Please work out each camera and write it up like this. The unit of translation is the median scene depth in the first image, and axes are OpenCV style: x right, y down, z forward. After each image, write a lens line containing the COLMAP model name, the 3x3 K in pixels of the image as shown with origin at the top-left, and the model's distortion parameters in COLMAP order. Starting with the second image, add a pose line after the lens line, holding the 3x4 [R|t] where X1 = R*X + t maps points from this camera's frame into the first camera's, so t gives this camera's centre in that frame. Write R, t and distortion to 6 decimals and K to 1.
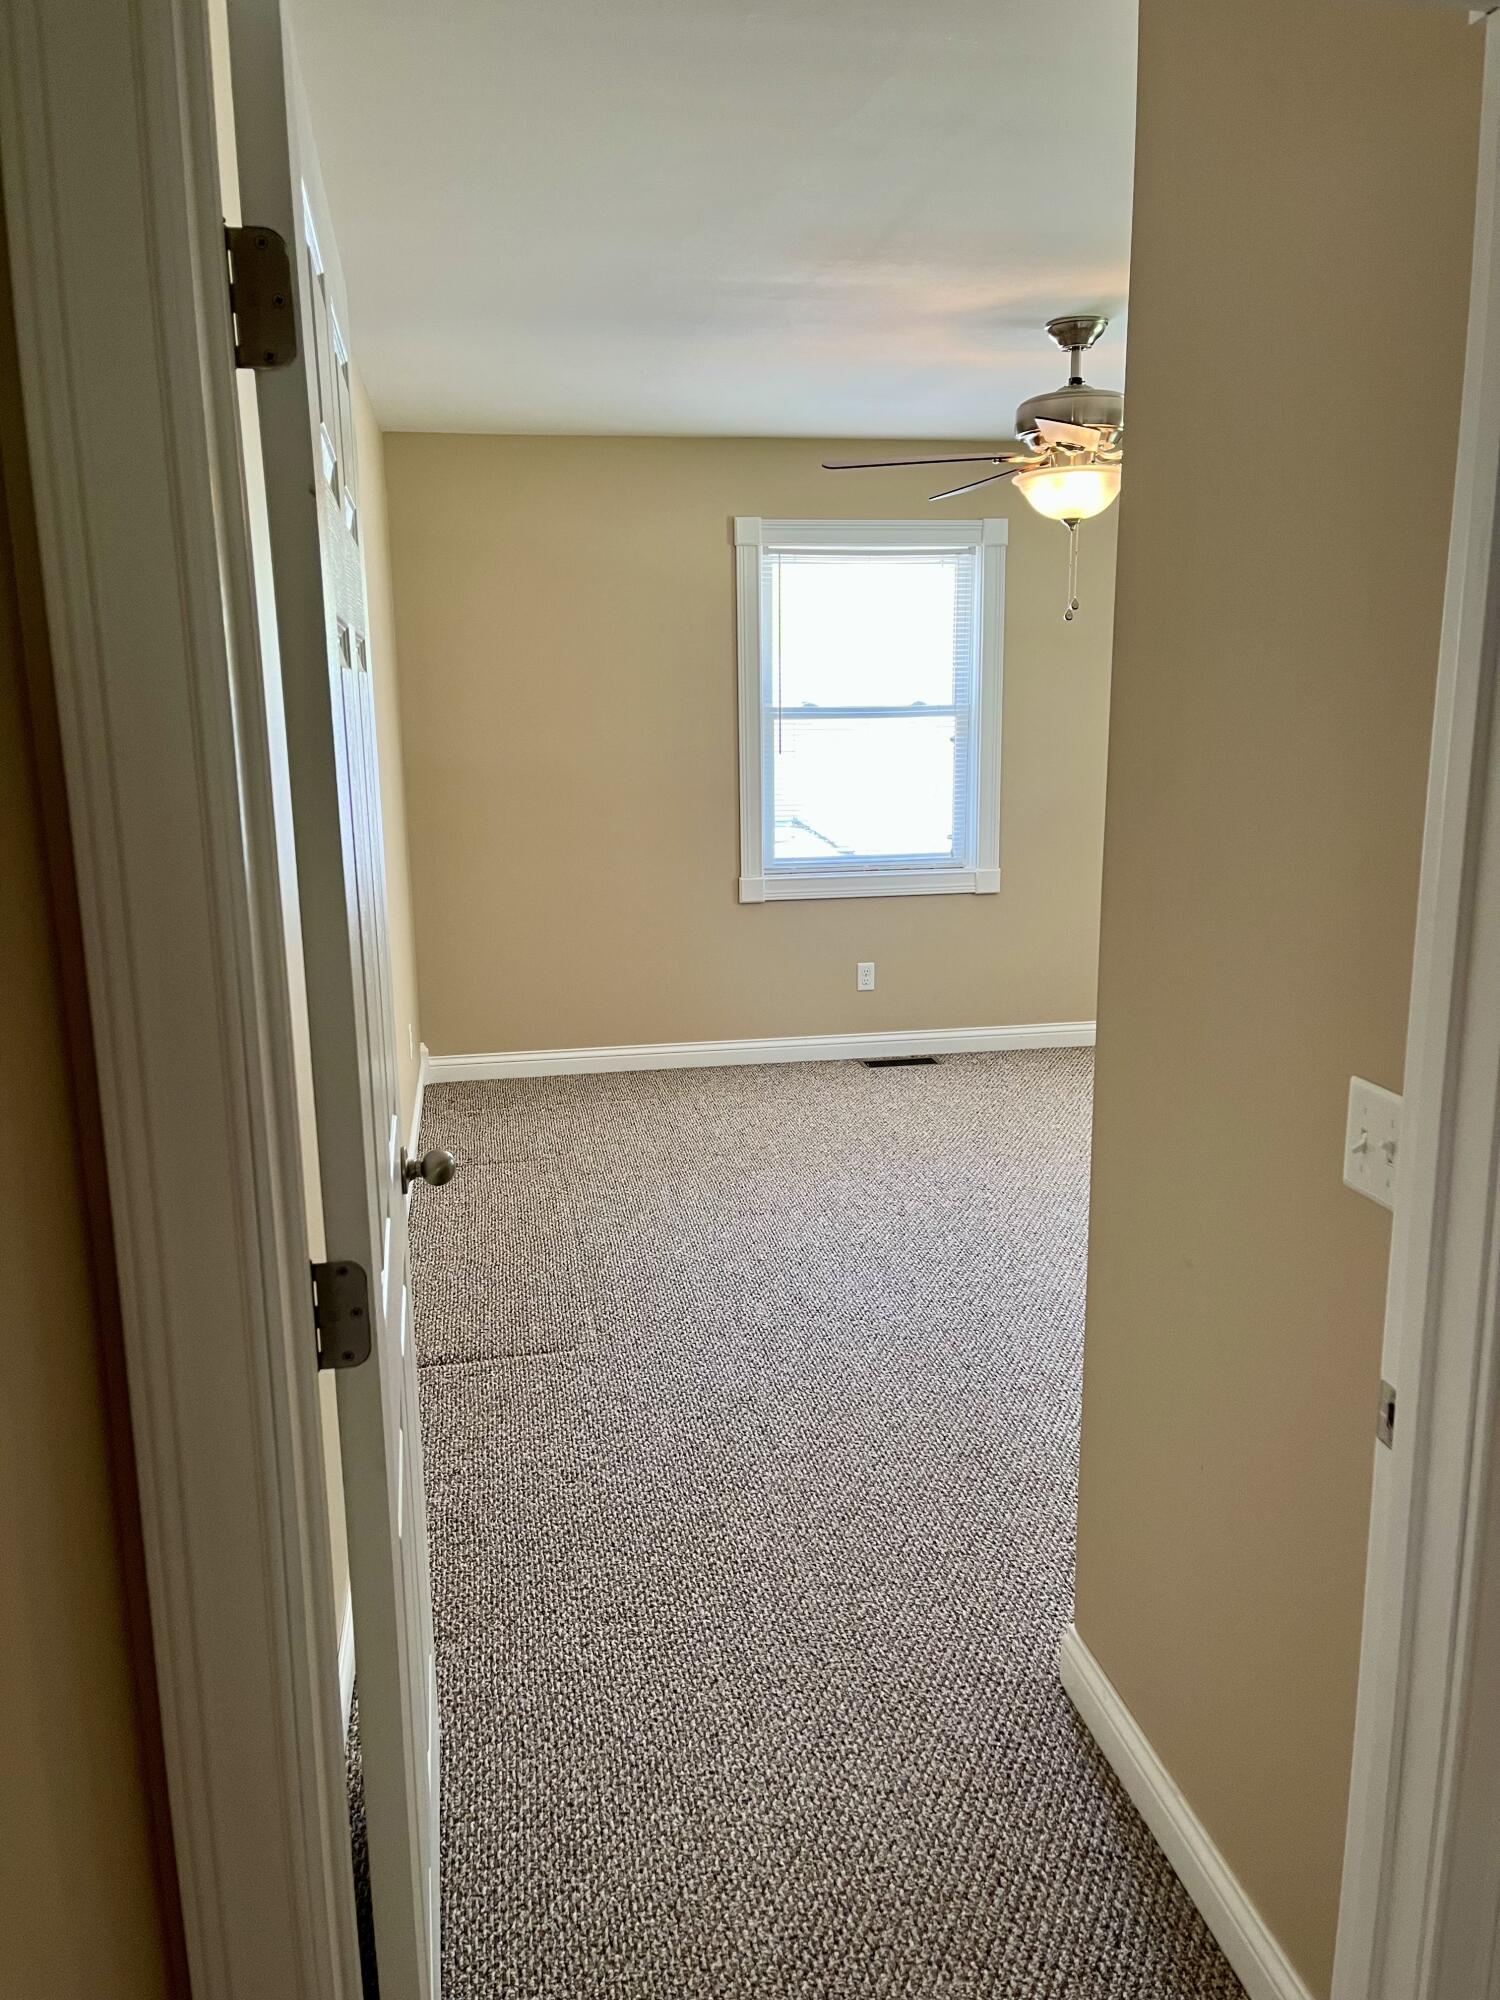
lens RADIAL K [[1538.0, 0, 793.5], [0, 1538.0, 997.9], [0, 0, 1]] dist [0.117250, -0.139011]
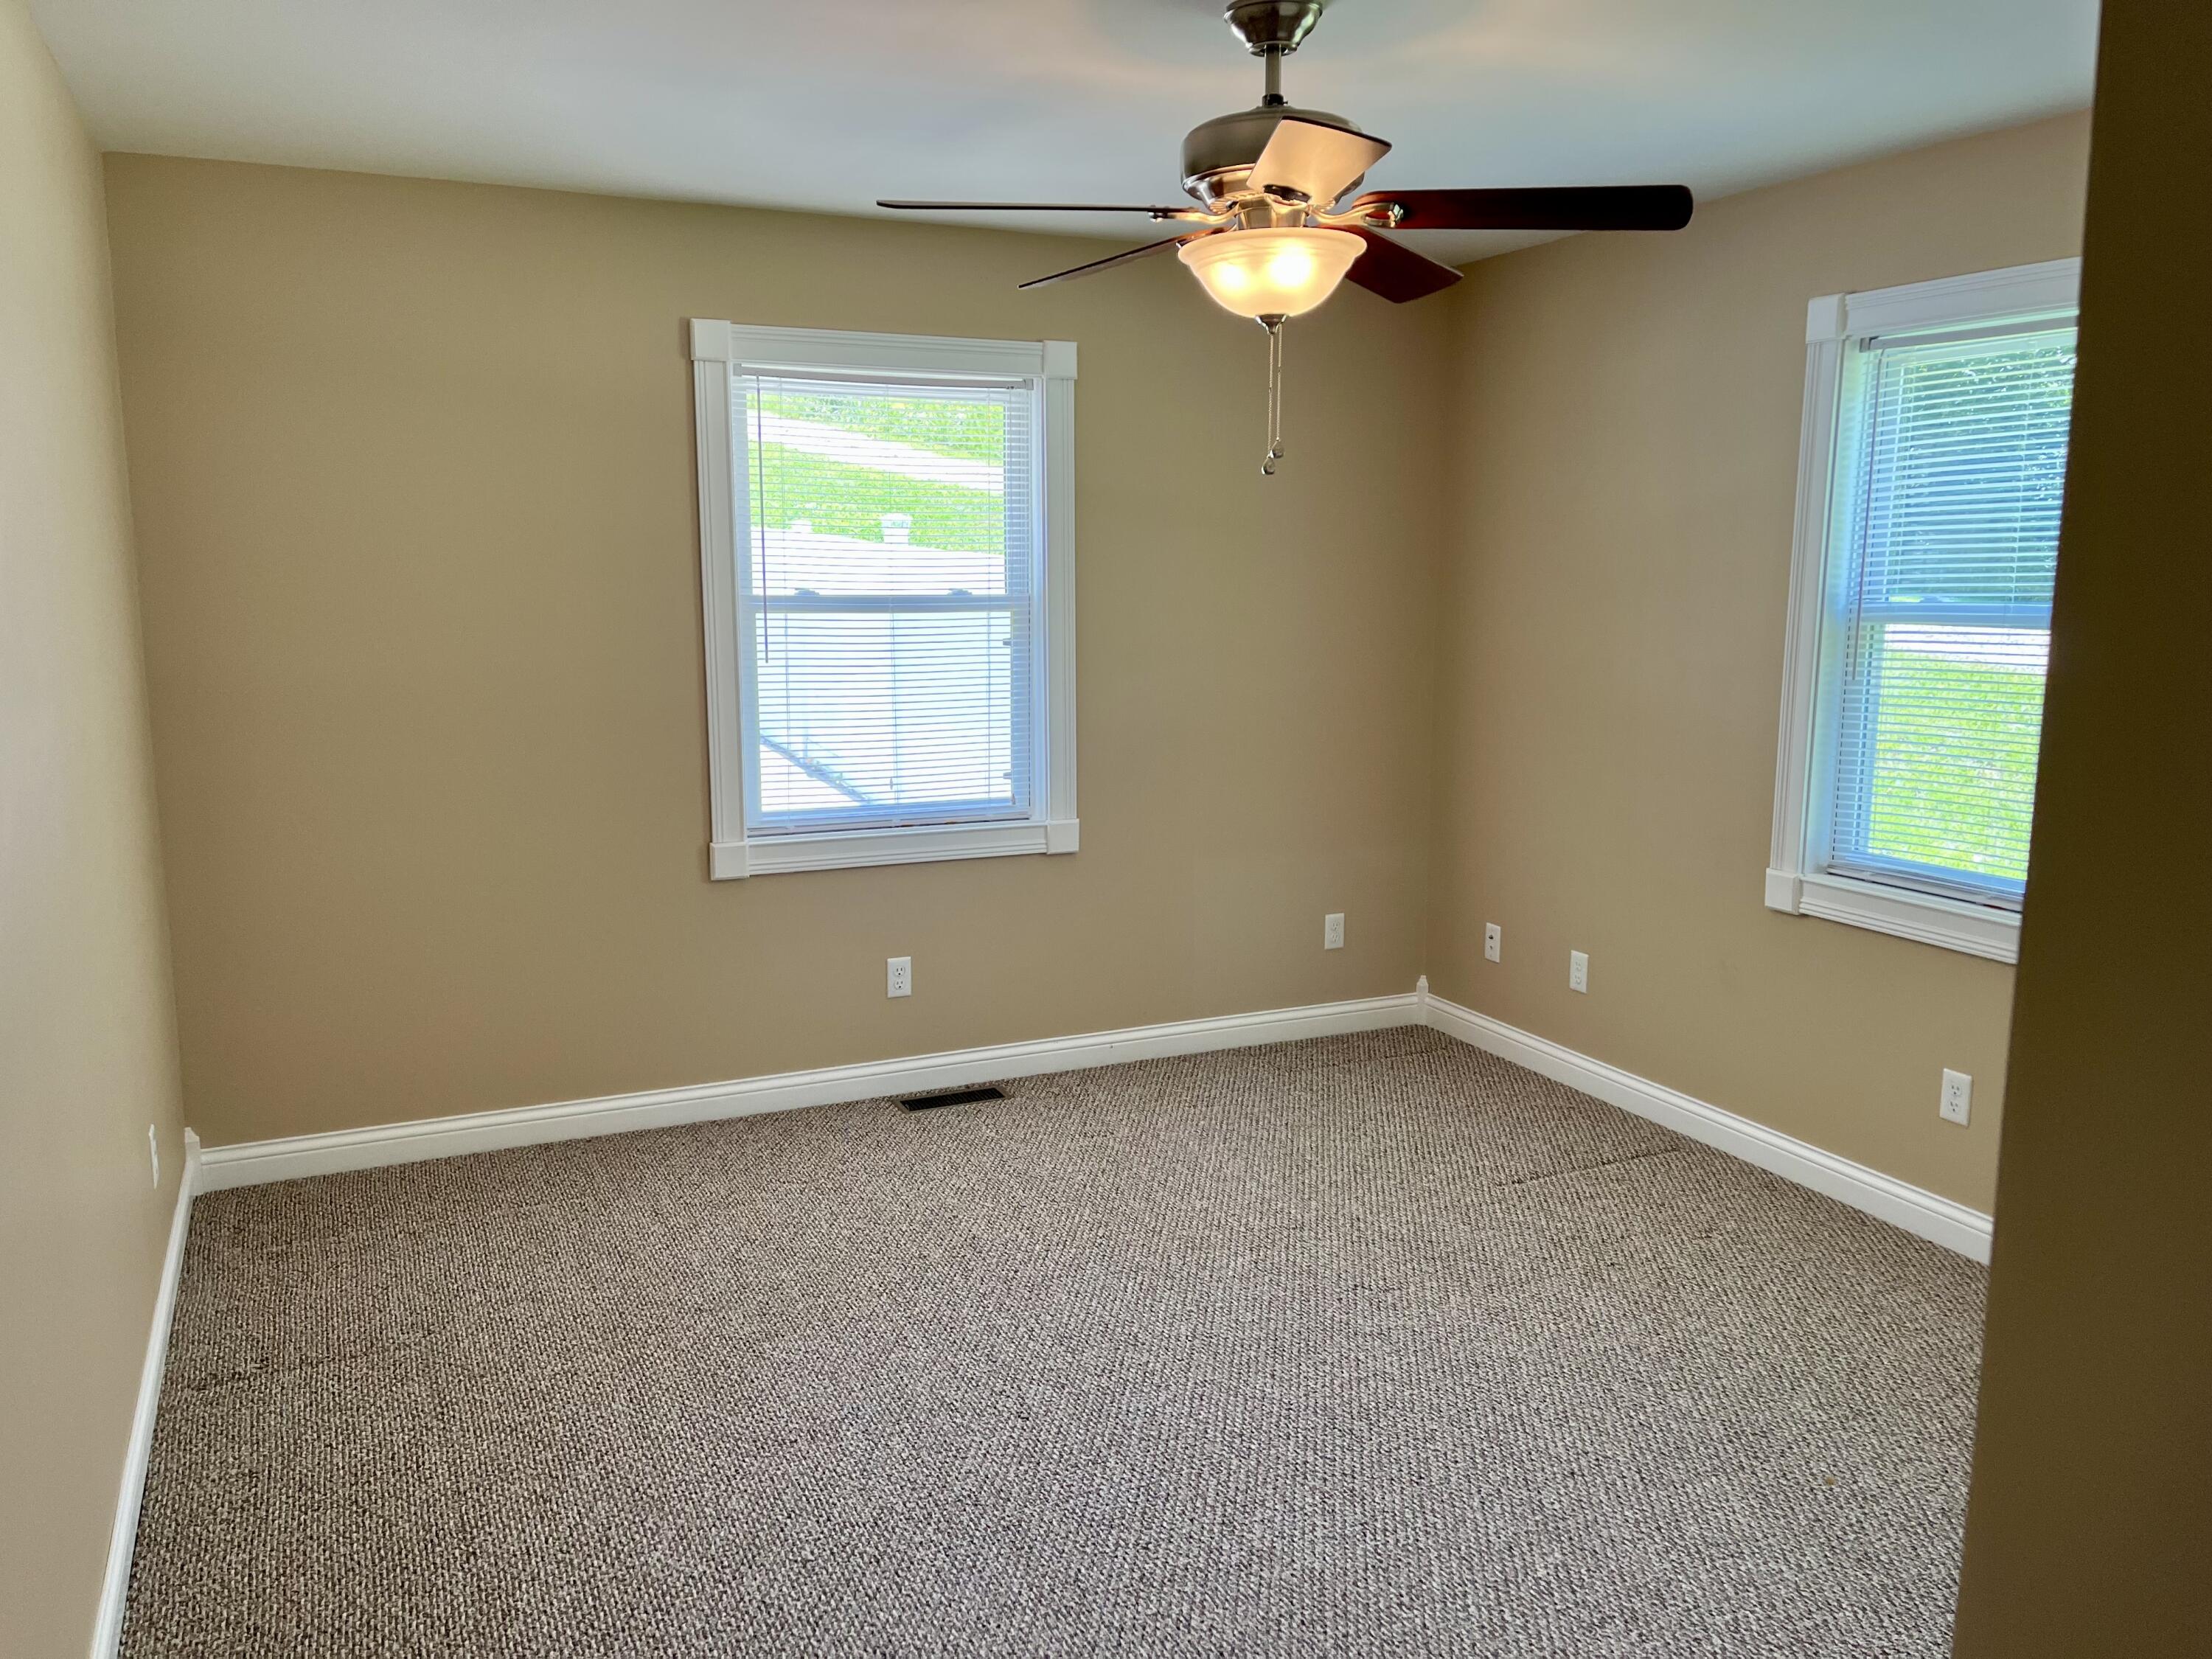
lens RADIAL K [[1701.0, 0, 1106.0], [0, 1701.0, 829.5], [0, 0, 1]] dist [0.117250, -0.139011]
pose [[0.974491, -0.025213, 0.223008, -0.033840], [0.035218, 0.998538, -0.041001, -0.047983], [-0.221648, 0.047809, 0.973954, 0.230055]]
